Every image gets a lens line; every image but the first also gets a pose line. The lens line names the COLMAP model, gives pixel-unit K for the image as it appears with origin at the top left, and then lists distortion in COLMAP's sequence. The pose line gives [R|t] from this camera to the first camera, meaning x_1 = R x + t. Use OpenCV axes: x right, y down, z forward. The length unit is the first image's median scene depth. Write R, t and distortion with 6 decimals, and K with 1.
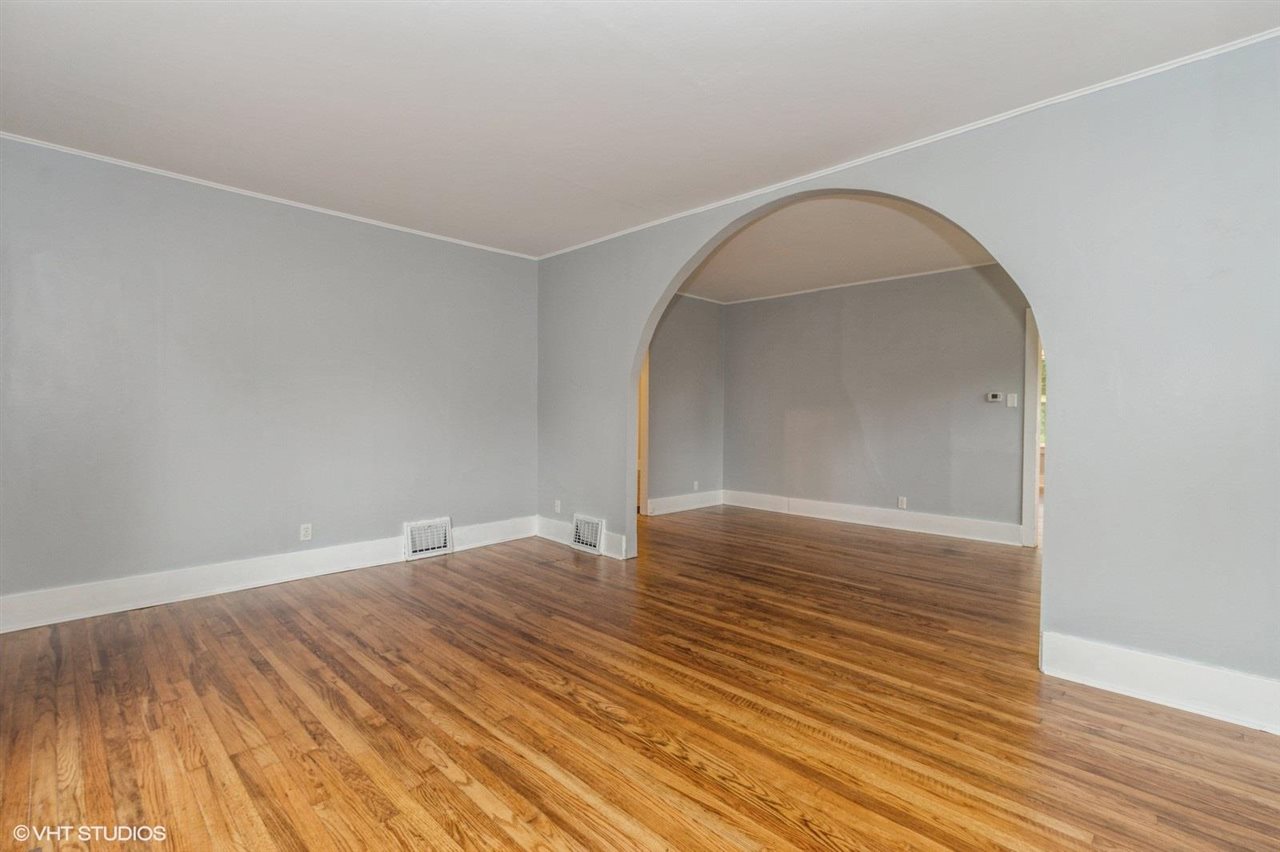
lens RADIAL K [[587.8, 0, 640.0], [0, 587.8, 426.0], [0, 0, 1]] dist [0.001574, -0.000140]
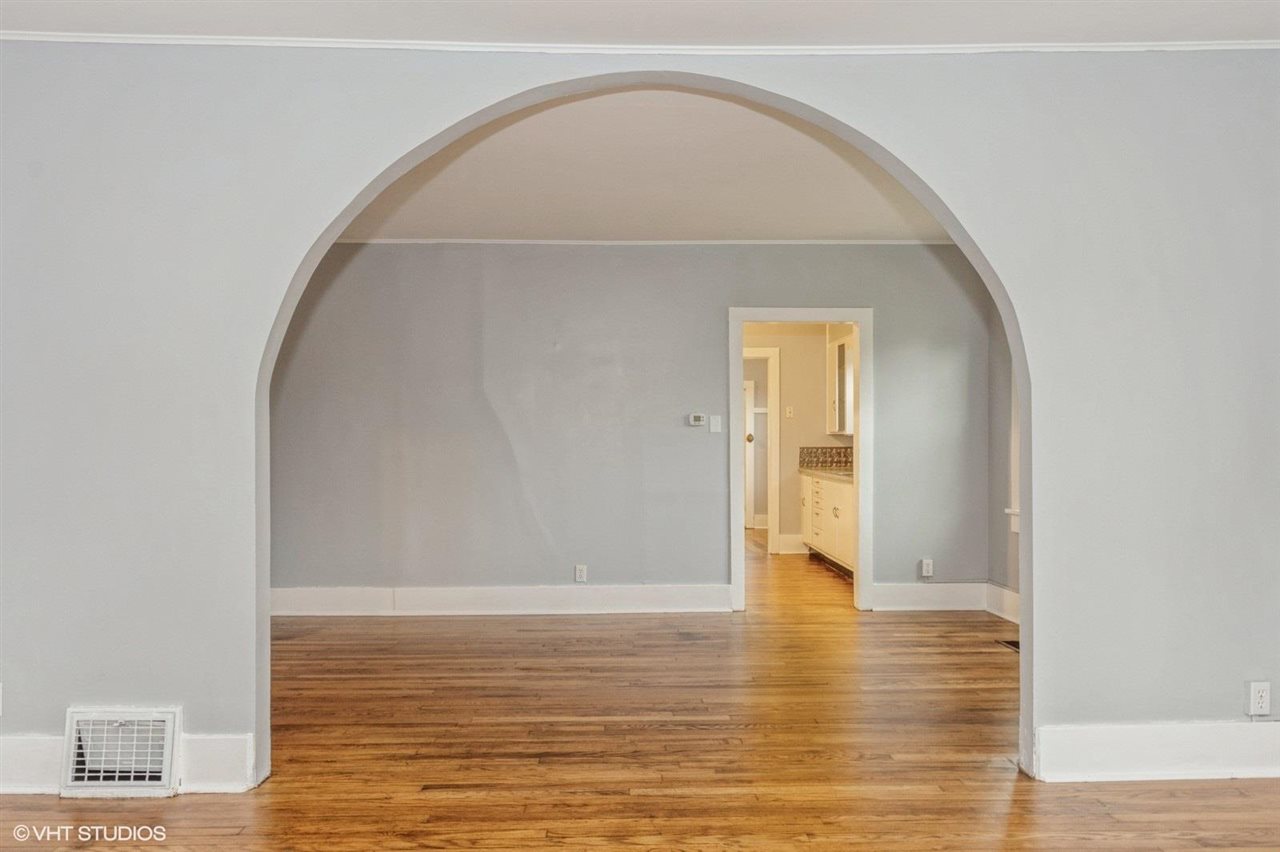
lens RADIAL K [[850.1, 0, 639.3], [0, 850.1, 434.7], [0, 0, 1]] dist [-0.001146, 0.001652]
pose [[0.689550, -0.007920, 0.724195, -0.434618], [0.025332, 0.999592, -0.013189, -0.031168], [-0.723795, 0.027440, 0.689469, 0.535129]]
